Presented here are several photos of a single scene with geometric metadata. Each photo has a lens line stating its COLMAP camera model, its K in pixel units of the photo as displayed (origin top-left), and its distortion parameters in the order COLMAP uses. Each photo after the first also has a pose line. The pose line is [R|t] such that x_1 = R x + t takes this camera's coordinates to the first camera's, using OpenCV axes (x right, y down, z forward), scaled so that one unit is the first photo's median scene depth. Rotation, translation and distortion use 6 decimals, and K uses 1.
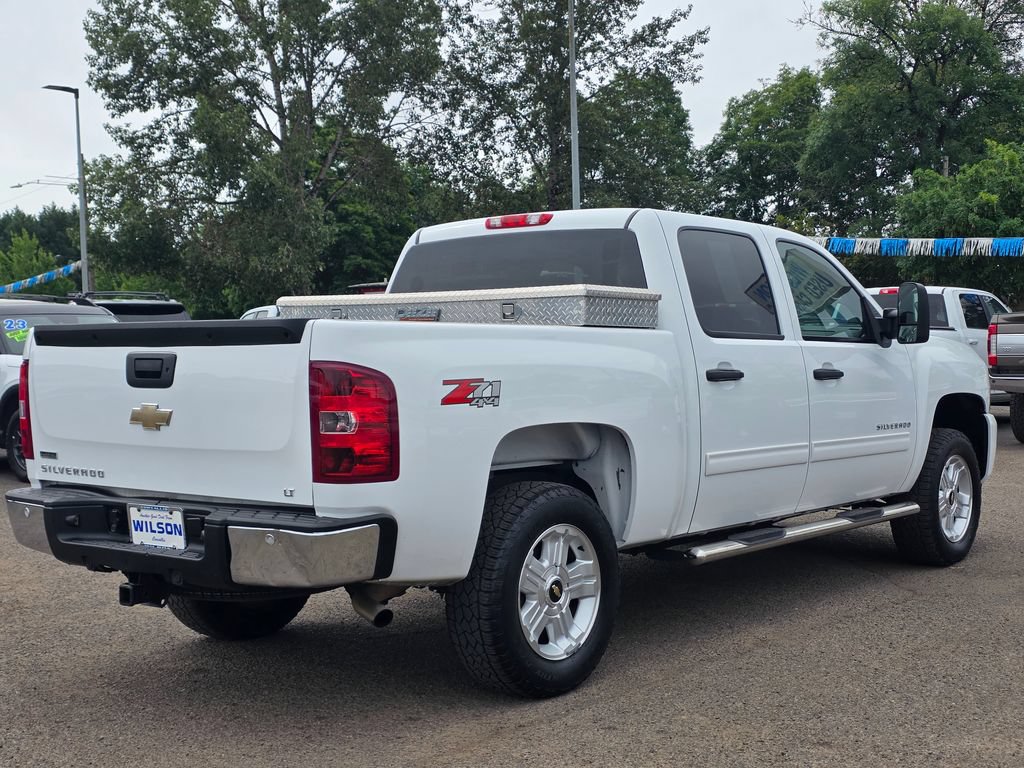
lens RADIAL K [[1359.5, 0, 536.8], [0, 1359.5, 389.1], [0, 0, 1]] dist [0.178290, -0.514842]
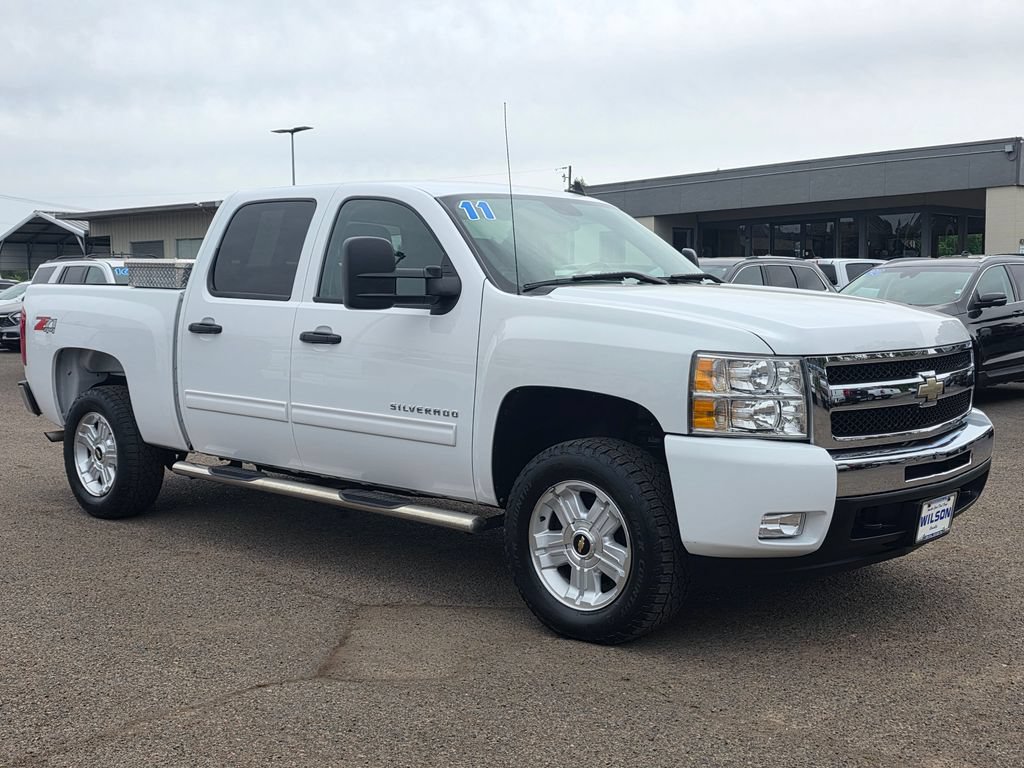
lens RADIAL K [[1180.2, 0, 512.0], [0, 1180.2, 384.0], [0, 0, 1]] dist [0.144374, -0.314823]
pose [[-0.066832, 0.093066, -0.993414, 1.022403], [-0.032756, 0.994899, 0.095409, -0.061915], [0.997226, 0.038917, -0.063442, 1.174963]]
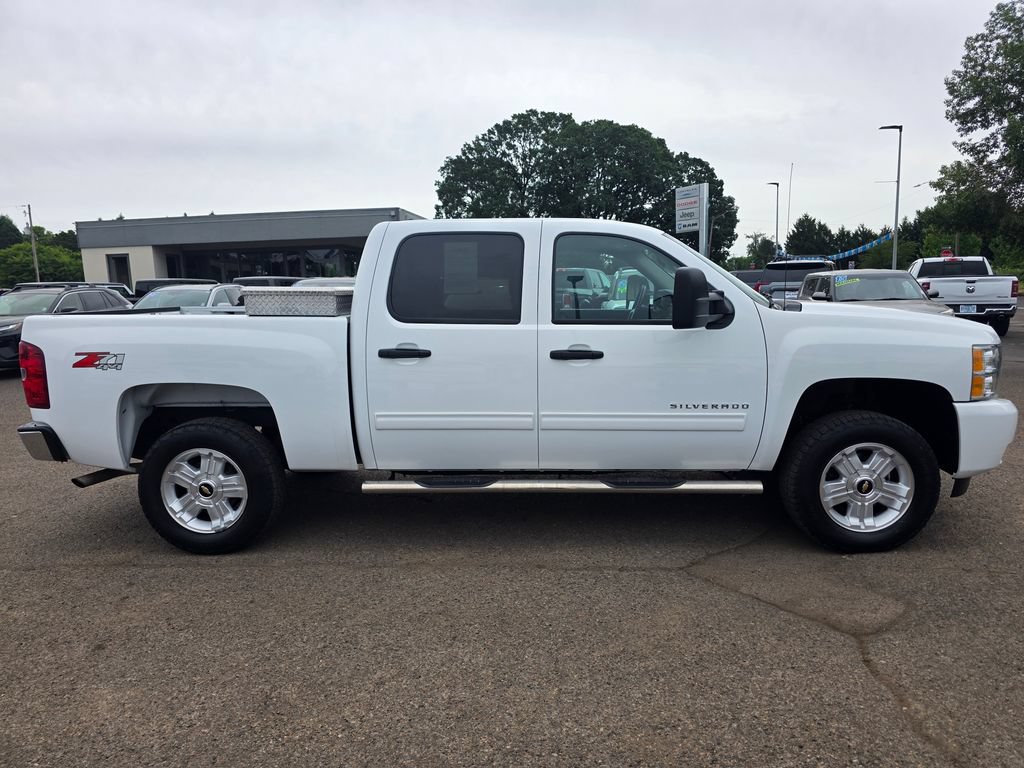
lens RADIAL K [[696.5, 0, 512.0], [0, 696.5, 384.0], [0, 0, 1]] dist [0.062968, -0.056413]
pose [[0.595083, 0.110945, -0.795970, 0.631184], [-0.015659, 0.991838, 0.126539, -0.057886], [0.803512, -0.062837, 0.591963, 0.610418]]
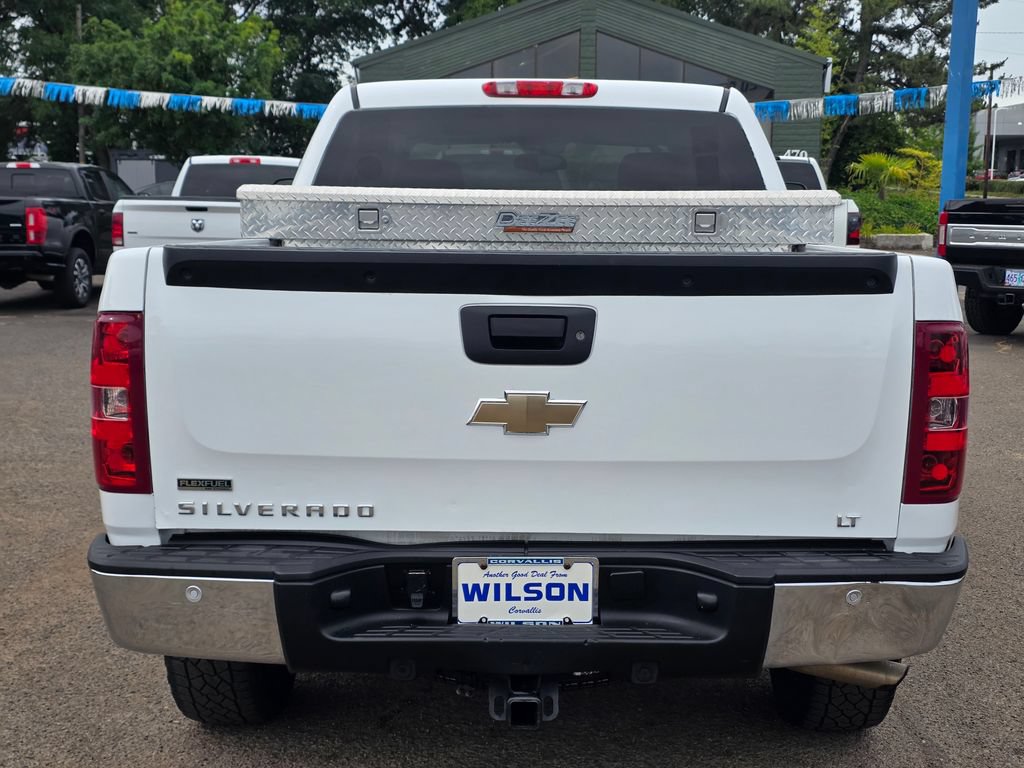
lens RADIAL K [[1337.4, 0, 546.2], [0, 1337.4, 415.4], [0, 0, 1]] dist [0.226664, -0.571955]
pose [[0.786587, -0.079473, 0.612343, -0.447980], [0.004065, 0.992328, 0.123567, -0.035910], [-0.617466, -0.094707, 0.780876, 0.384517]]
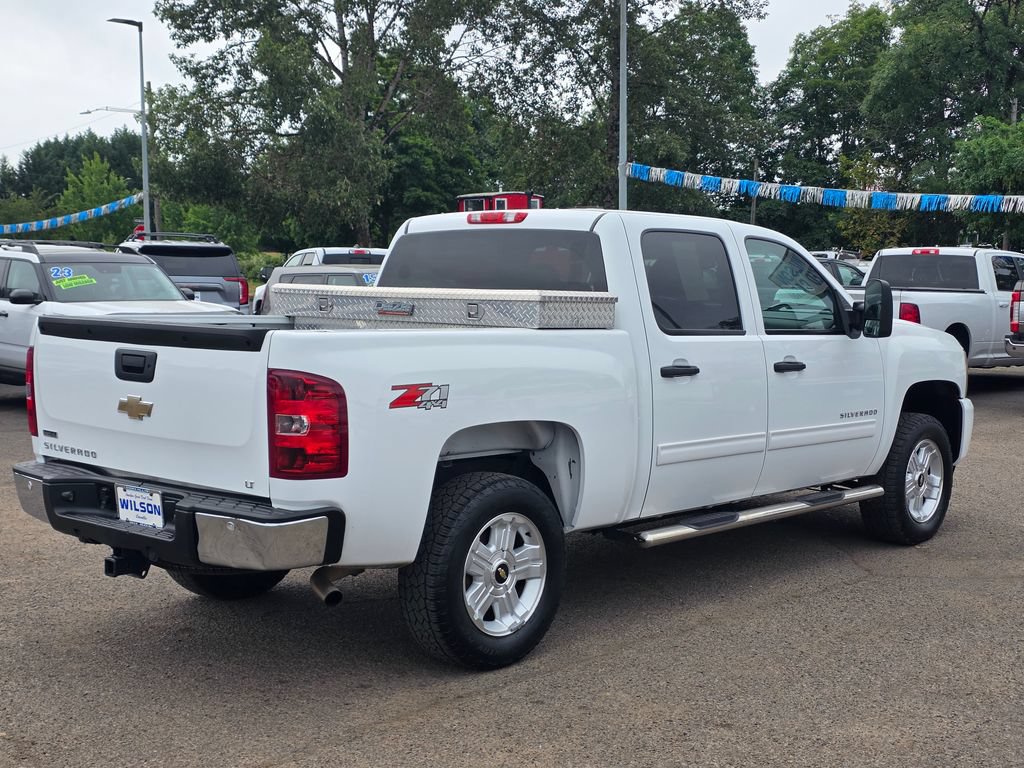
lens RADIAL K [[1359.4, 0, 528.7], [0, 1359.4, 383.9], [0, 0, 1]] dist [0.178057, -0.541475]
pose [[0.998340, 0.027632, -0.050536, 0.064863], [-0.025251, 0.998567, 0.047174, -0.041961], [0.051767, -0.045820, 0.997608, -0.062122]]
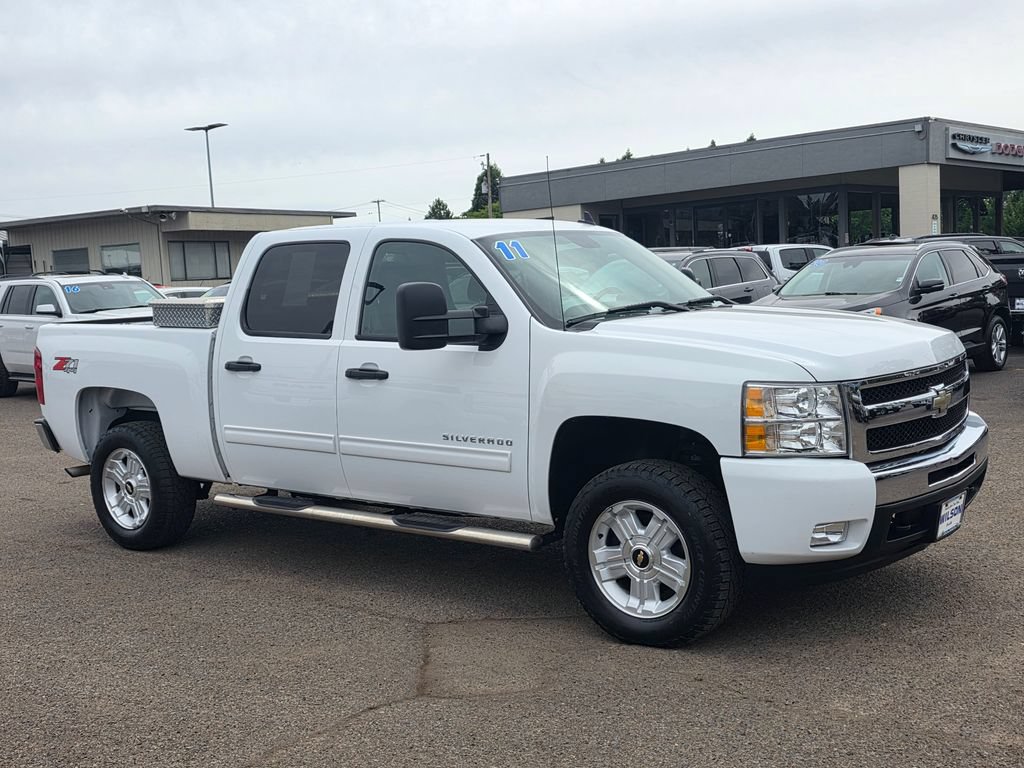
lens RADIAL K [[1182.0, 0, 518.4], [0, 1182.0, 377.9], [0, 0, 1]] dist [0.143783, -0.323405]
pose [[0.013185, 0.103716, -0.994520, 1.085179], [0.009003, 0.994553, 0.103839, -0.098250], [0.999873, -0.010323, 0.012179, 1.090467]]
